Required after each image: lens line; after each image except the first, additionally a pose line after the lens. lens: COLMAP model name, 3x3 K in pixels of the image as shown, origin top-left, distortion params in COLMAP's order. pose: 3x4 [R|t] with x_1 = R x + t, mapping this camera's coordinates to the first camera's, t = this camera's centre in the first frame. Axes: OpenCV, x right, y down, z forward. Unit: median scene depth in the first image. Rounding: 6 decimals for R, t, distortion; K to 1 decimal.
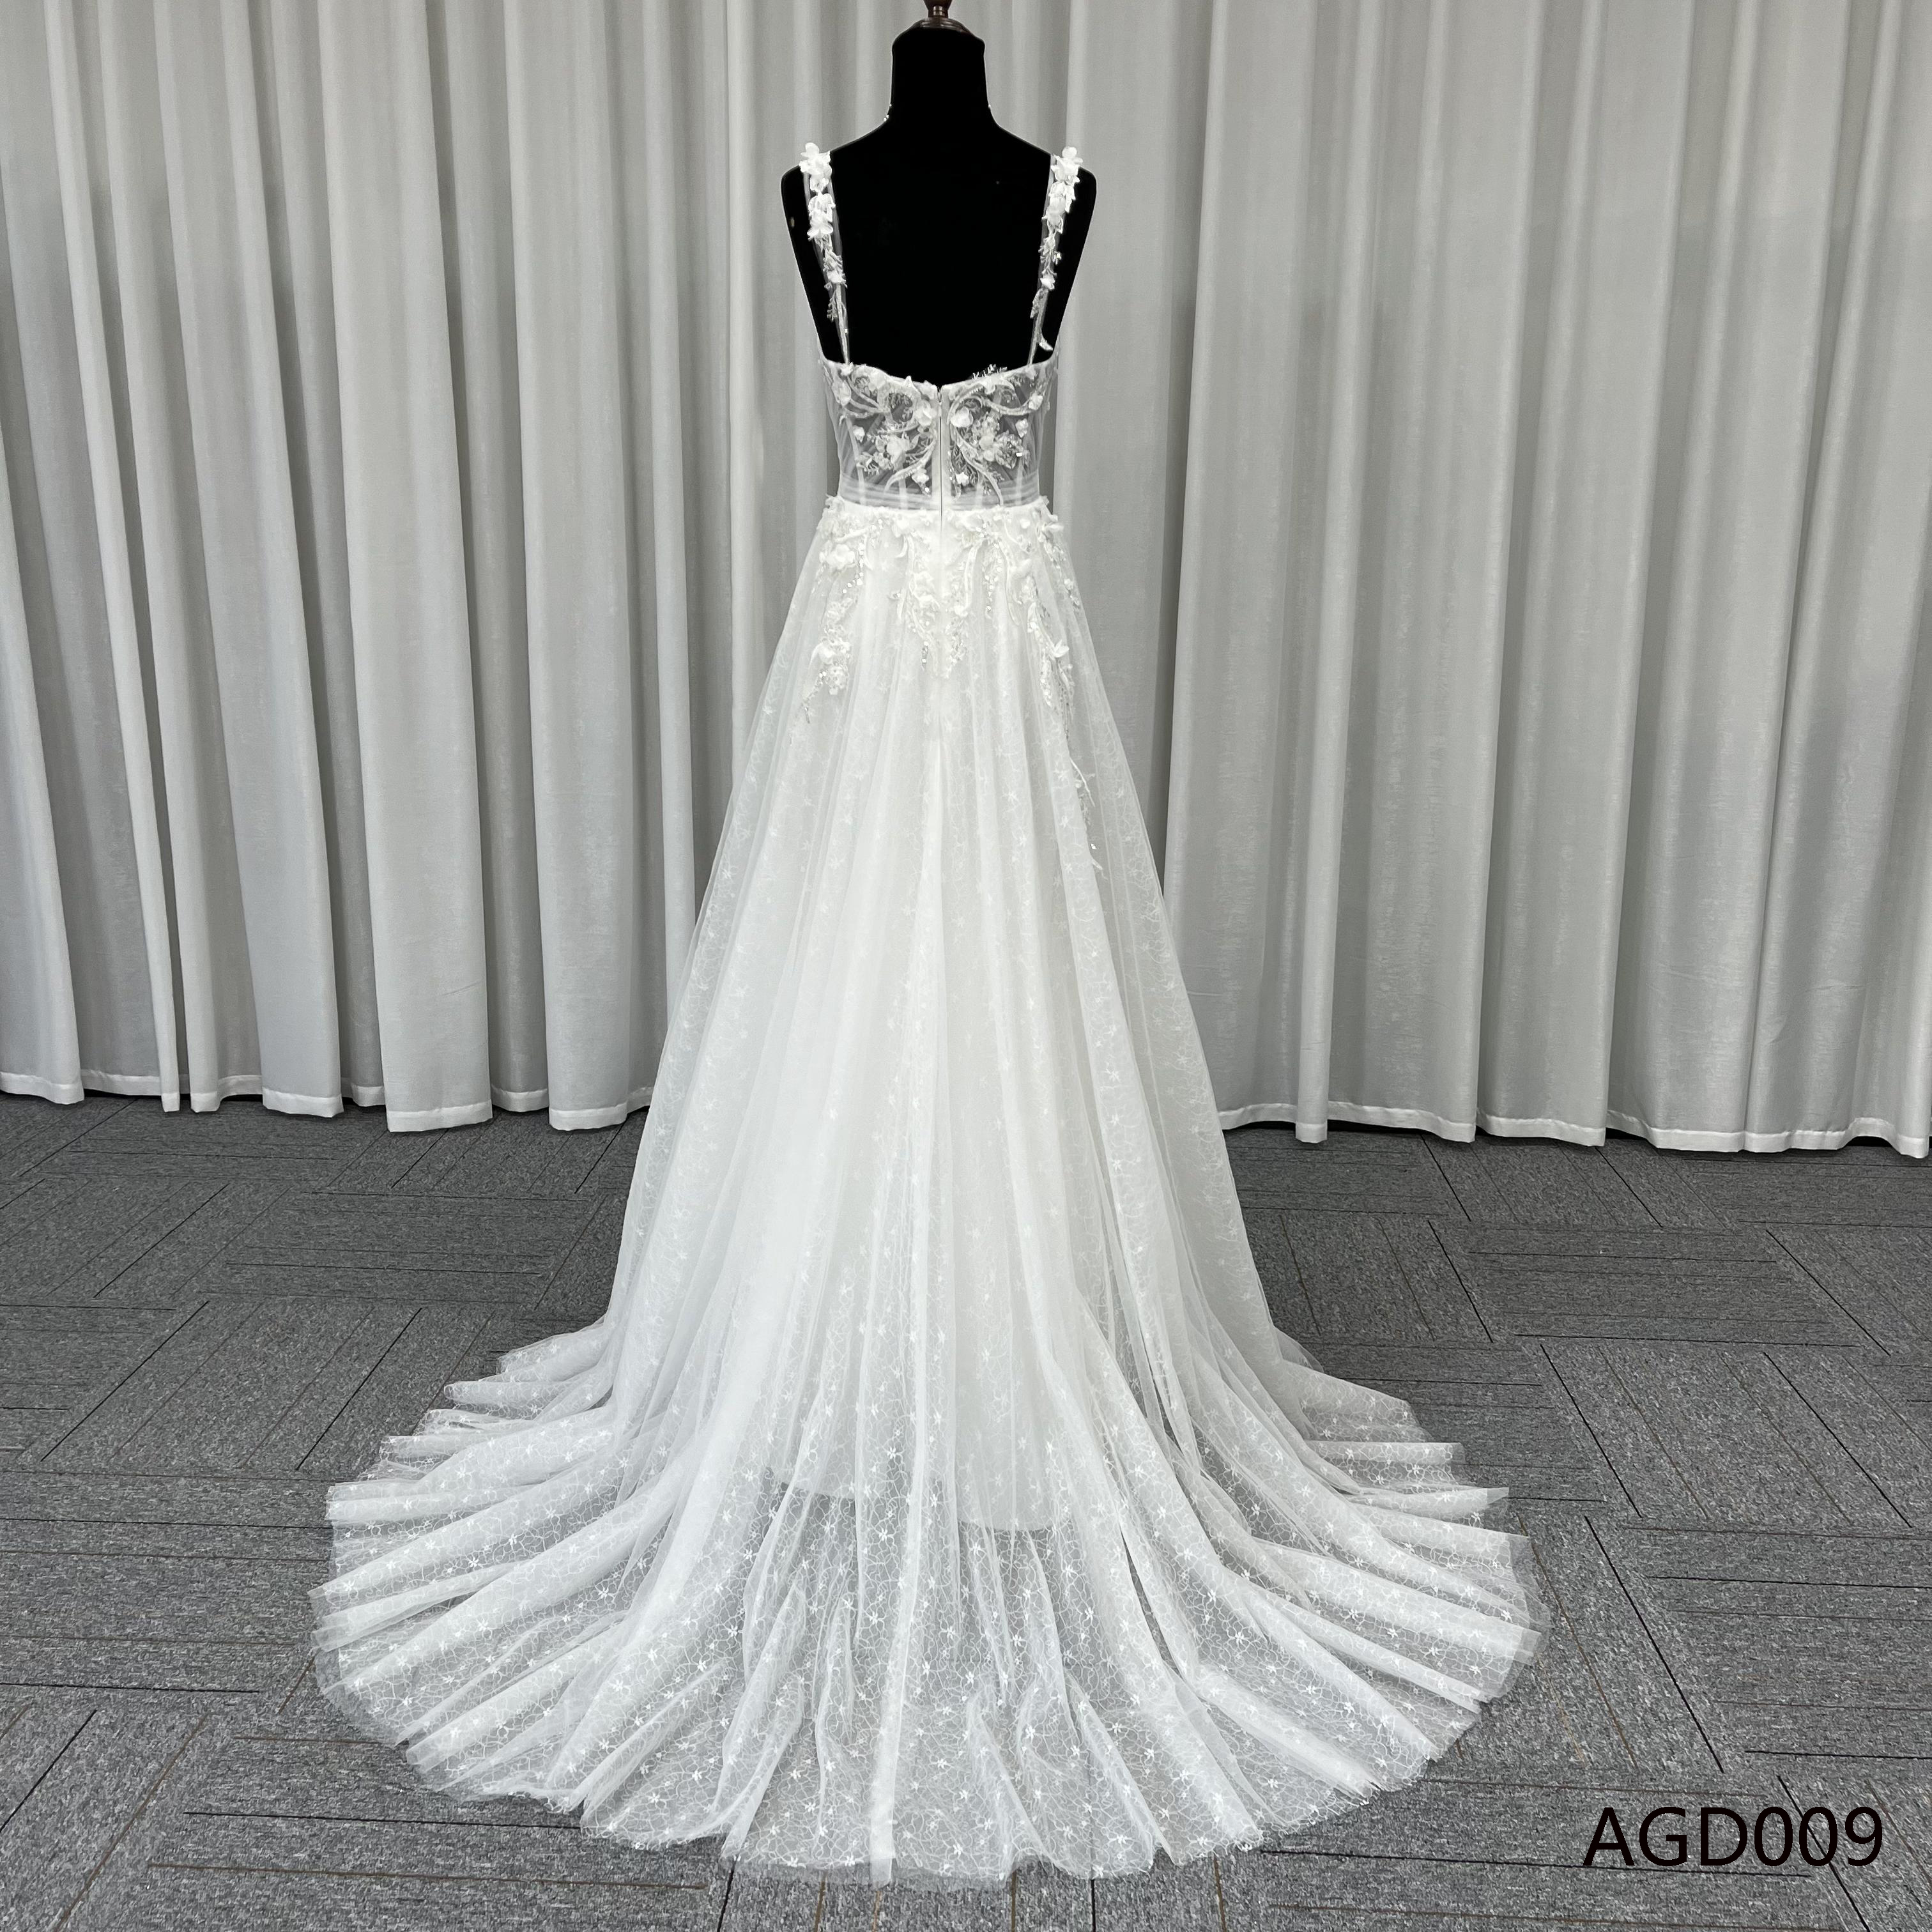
lens RADIAL K [[1965.3, 0, 964.4], [0, 1965.3, 989.1], [0, 0, 1]] dist [0.022926, 0.000000]
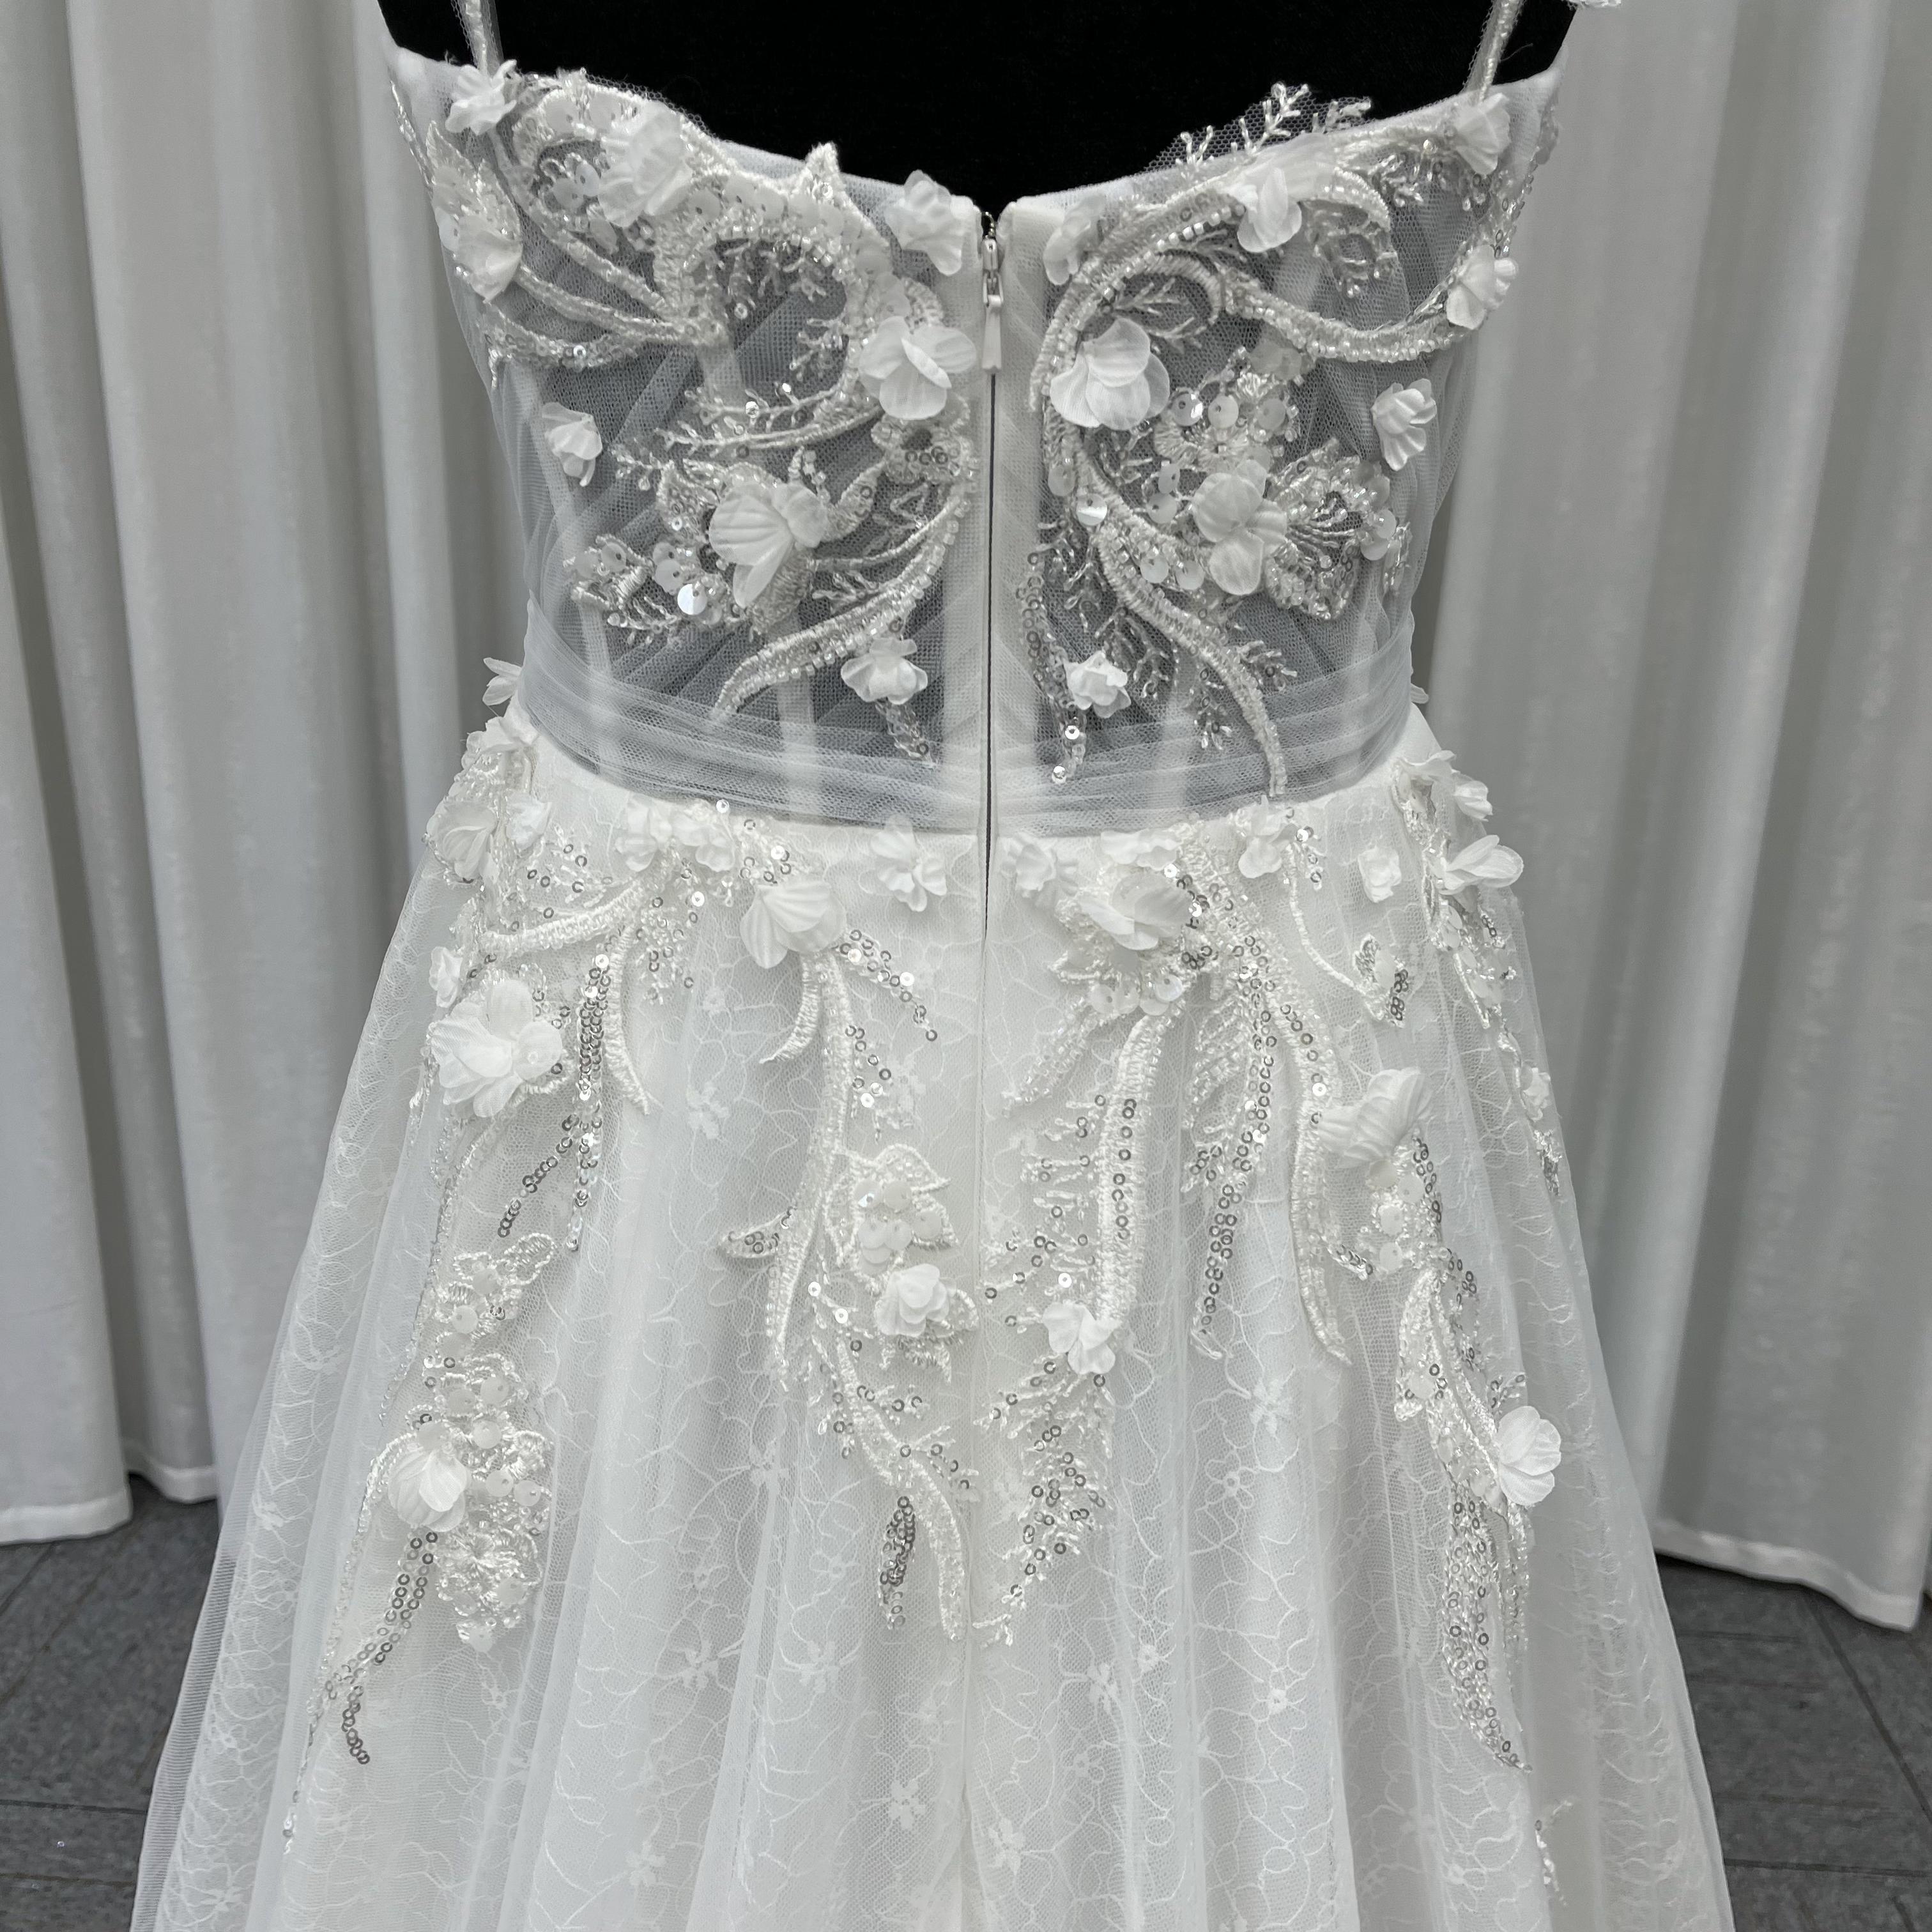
lens RADIAL K [[1965.3, 0, 971.4], [0, 1965.3, 989.8], [0, 0, 1]] dist [0.022926, 0.000000]
pose [[0.999860, 0.016402, 0.003381, -0.013606], [-0.016646, 0.995499, 0.093301, -0.244021], [-0.001835, -0.093344, 0.995632, 0.790366]]
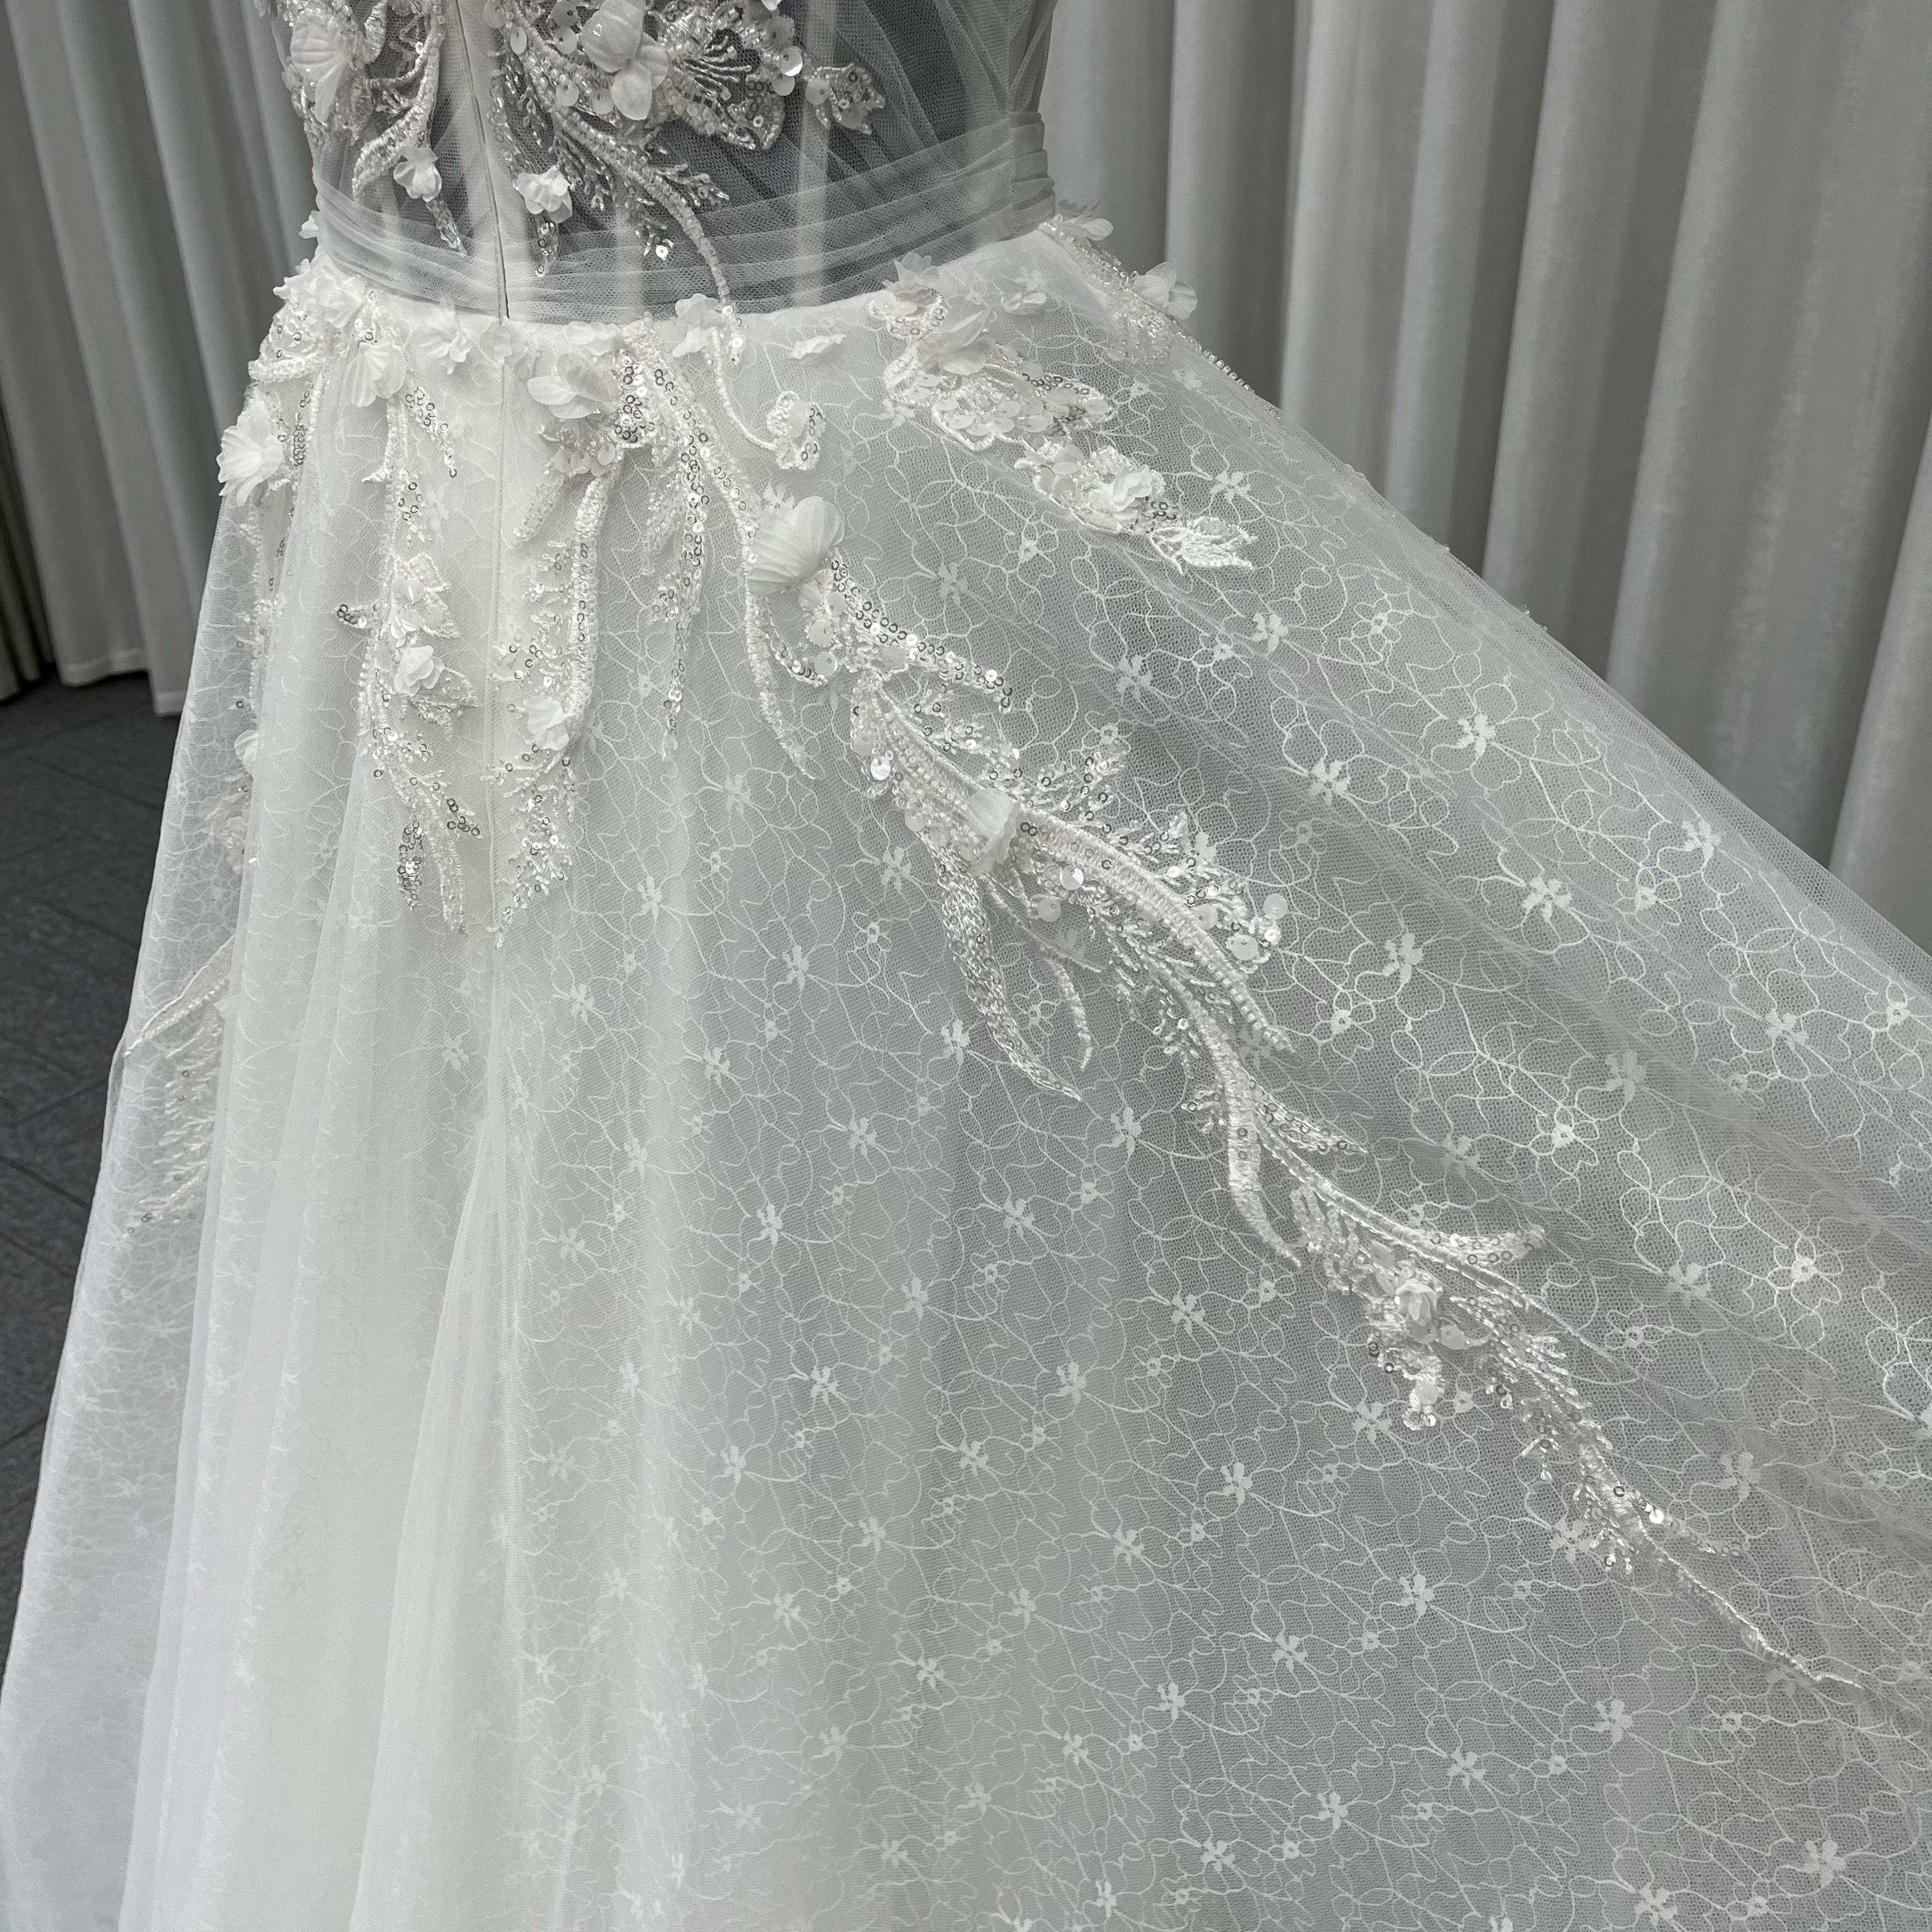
lens RADIAL K [[2114.3, 0, 1062.3], [0, 2114.3, 1008.9], [0, 0, 1]] dist [0.027631, 0.000000]
pose [[0.870425, 0.230385, -0.435067, 0.191888], [-0.111385, 0.952986, 0.281799, -0.241248], [0.479535, -0.196825, 0.855164, 0.773949]]
